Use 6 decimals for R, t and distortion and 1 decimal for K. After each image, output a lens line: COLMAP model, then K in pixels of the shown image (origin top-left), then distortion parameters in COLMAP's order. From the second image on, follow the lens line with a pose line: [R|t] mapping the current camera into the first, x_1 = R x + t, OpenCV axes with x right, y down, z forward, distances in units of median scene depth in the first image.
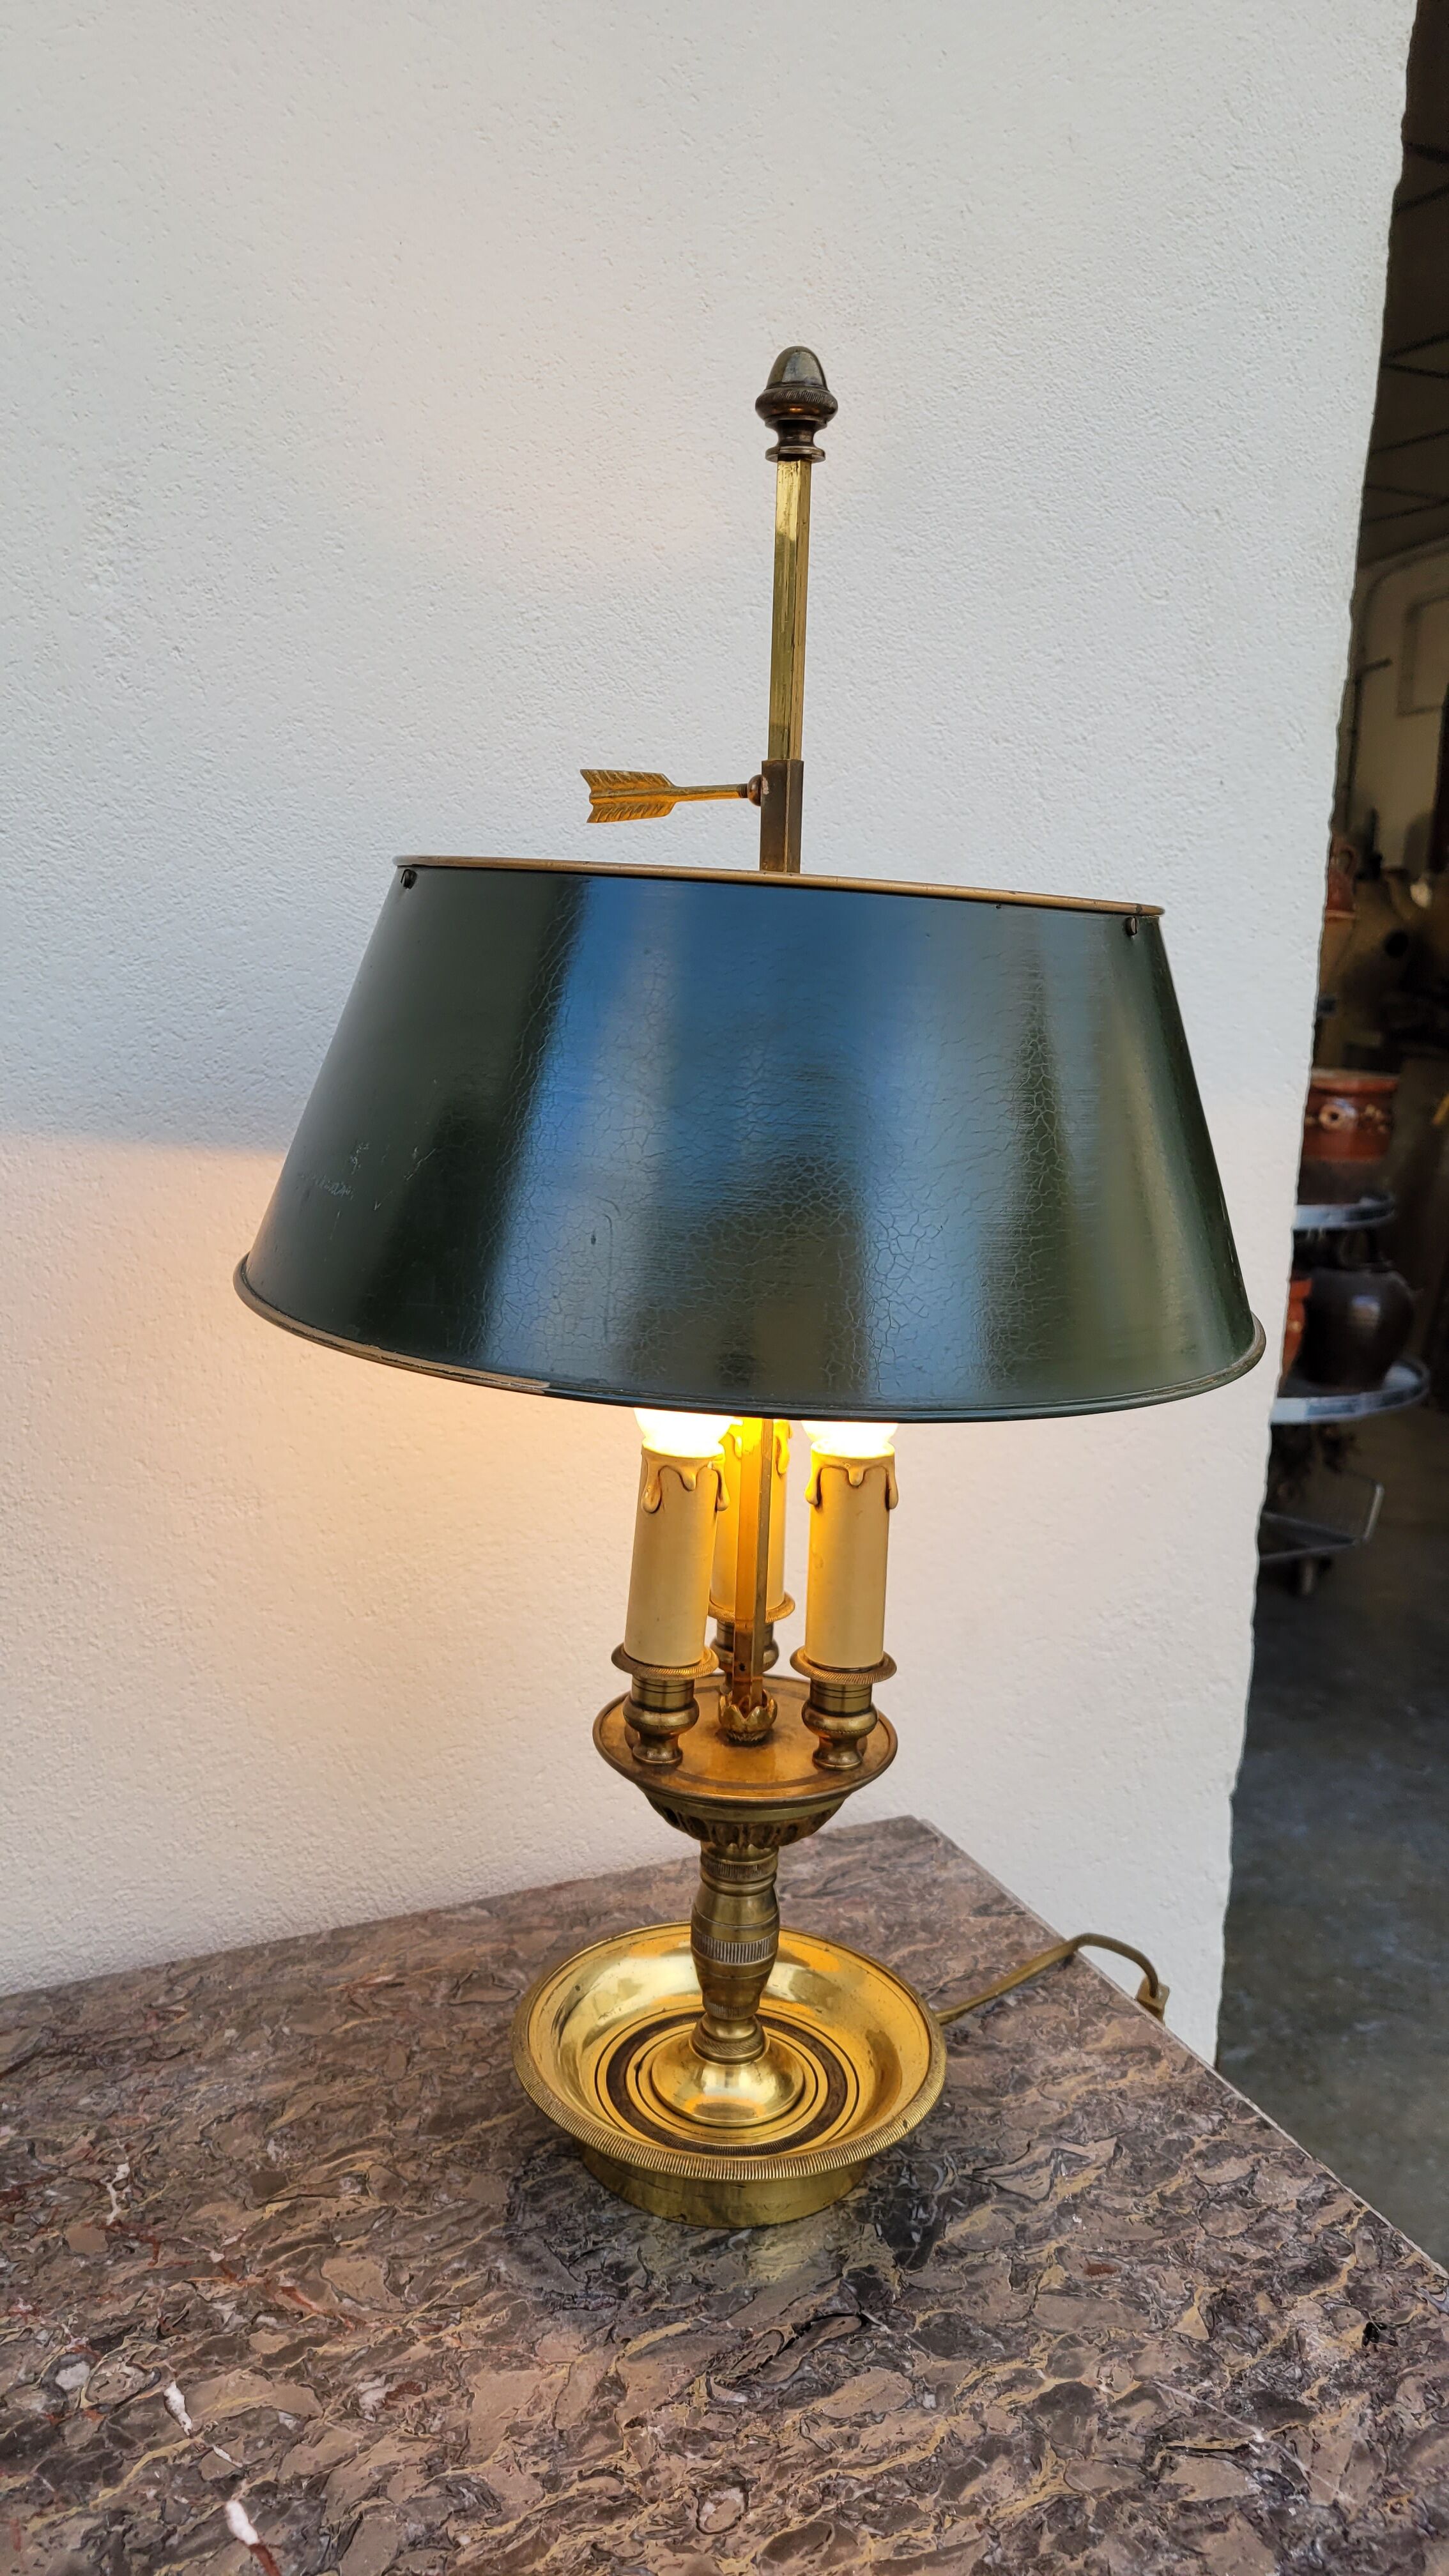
lens RADIAL K [[1991.8, 0, 776.5], [0, 1991.8, 1240.3], [0, 0, 1]] dist [0.033410, -0.032975]
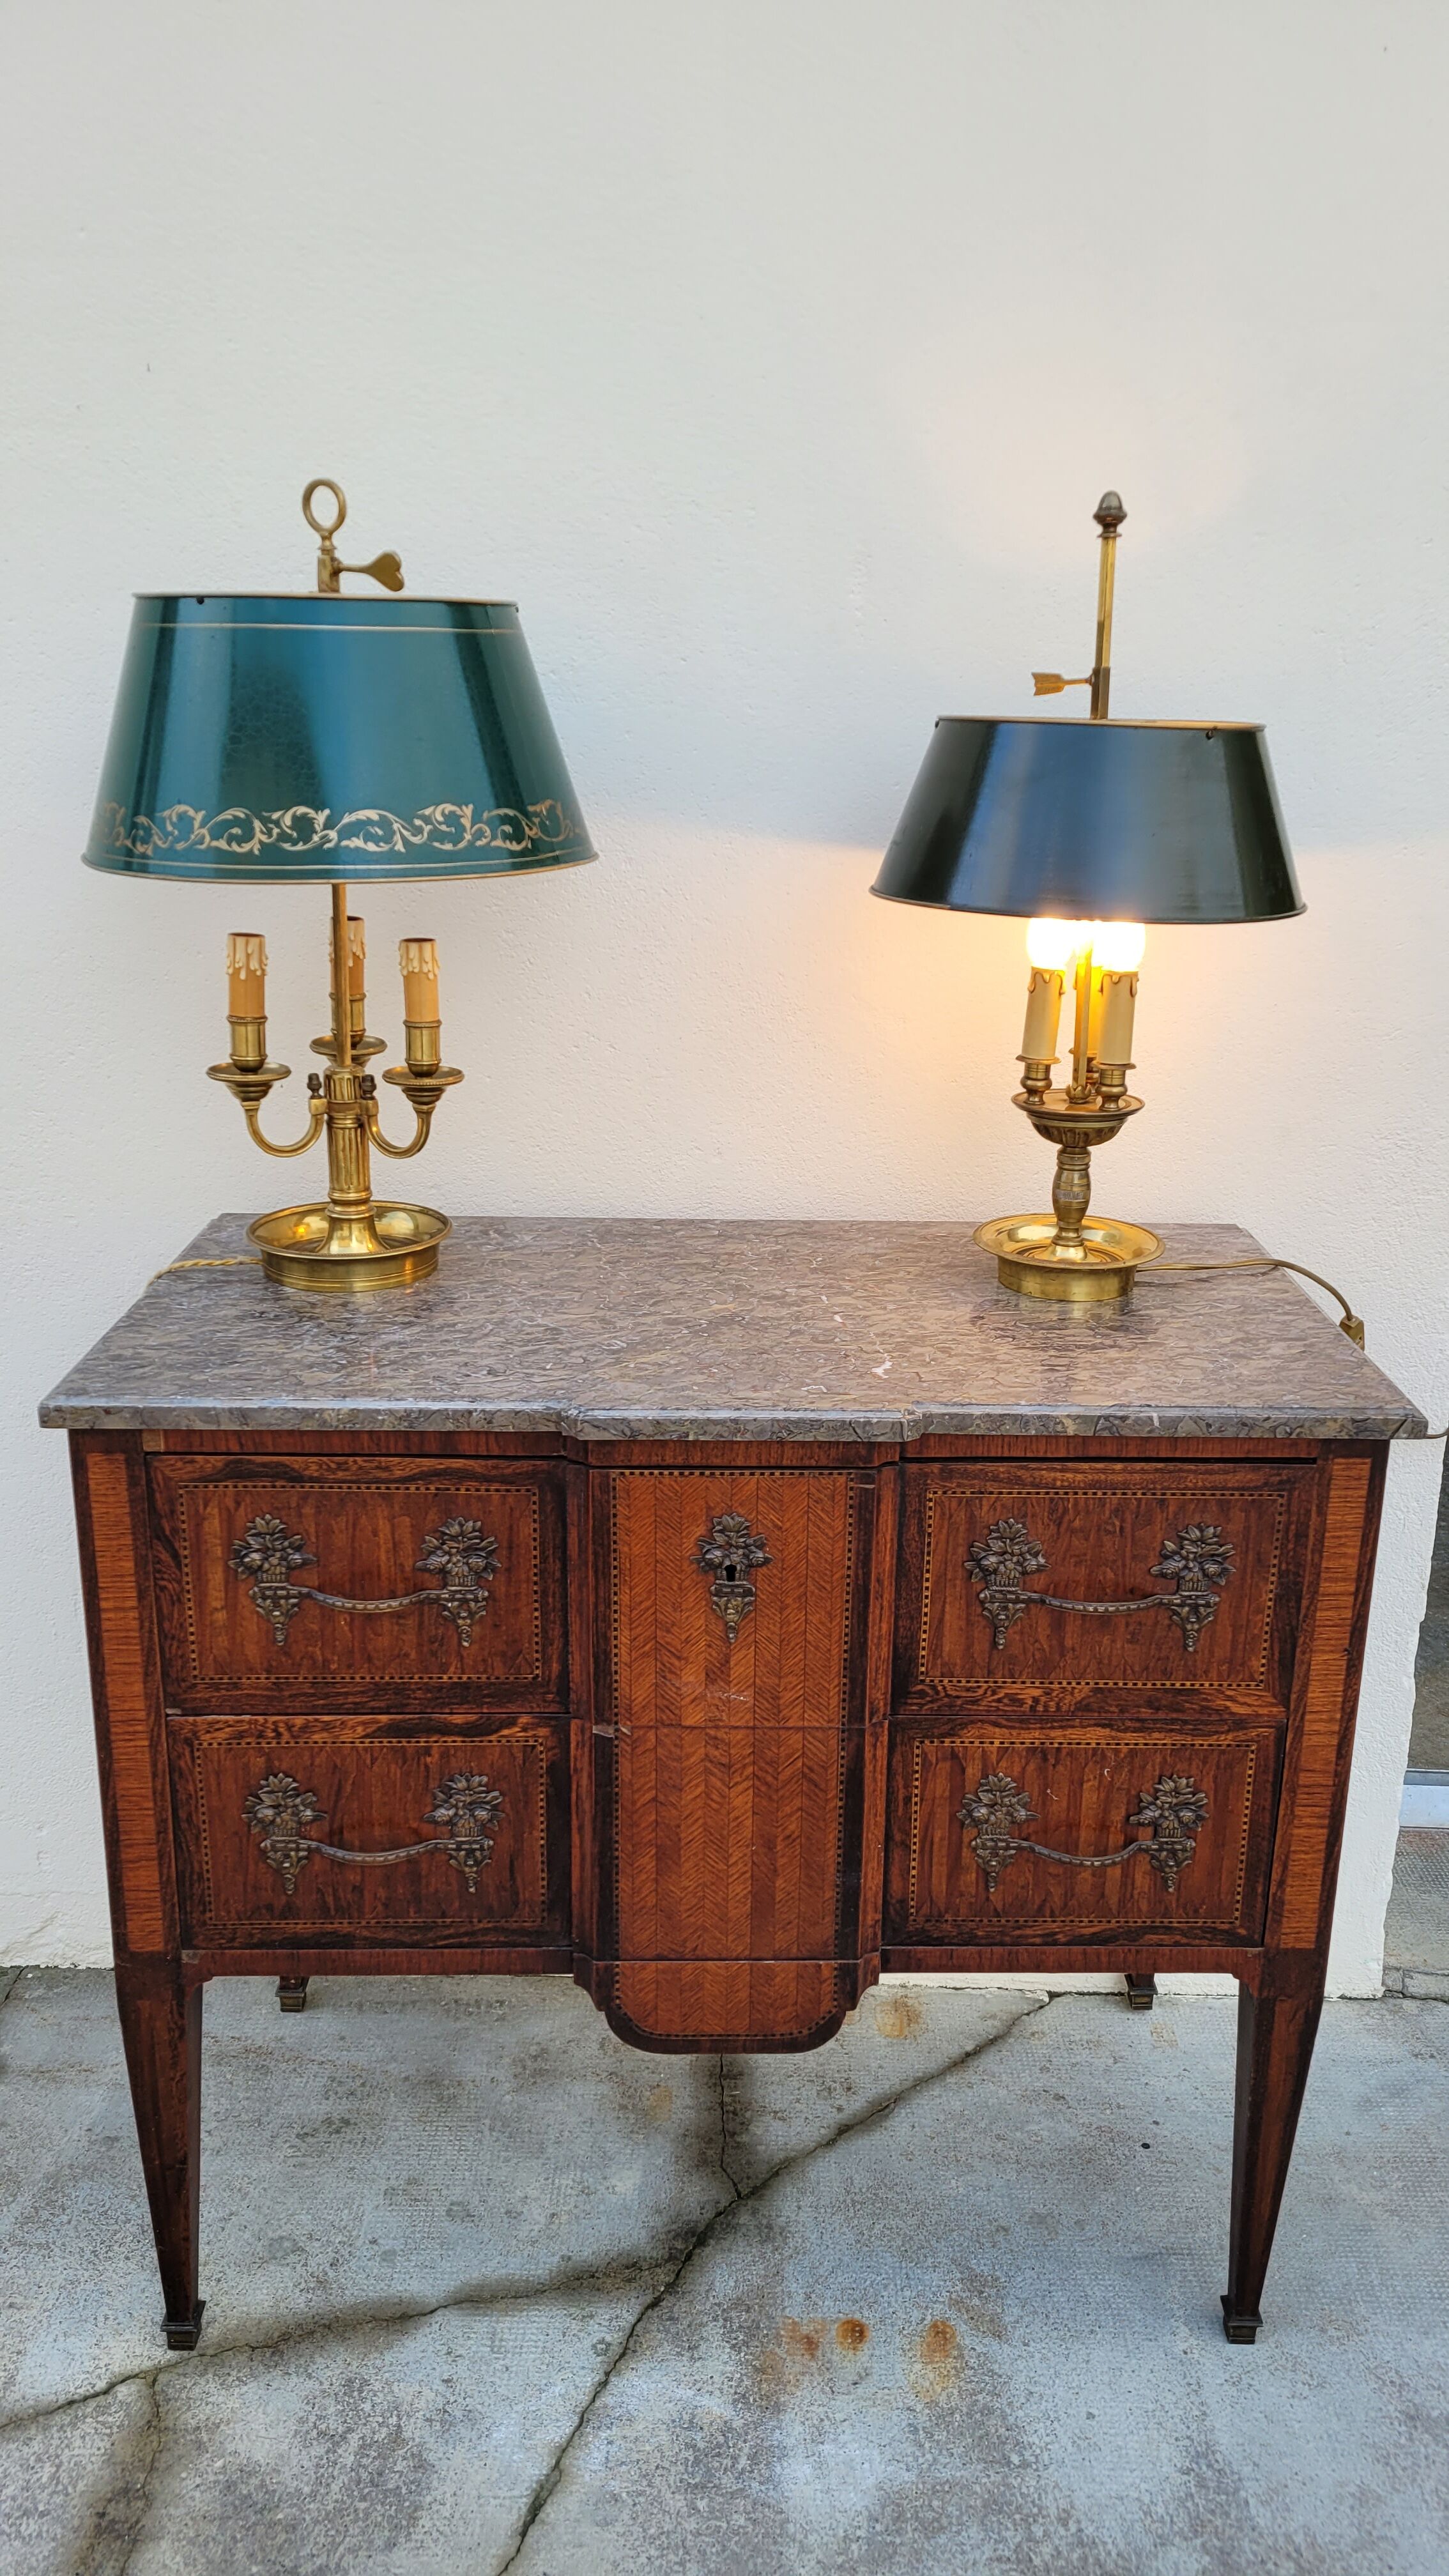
lens RADIAL K [[1991.8, 0, 741.1], [0, 1991.8, 1311.8], [0, 0, 1]] dist [0.033410, -0.032975]
pose [[0.898572, 0.094969, -0.428427, 0.680140], [-0.049520, 0.992010, 0.116035, 0.253469], [0.436024, -0.083050, 0.896095, -1.320829]]
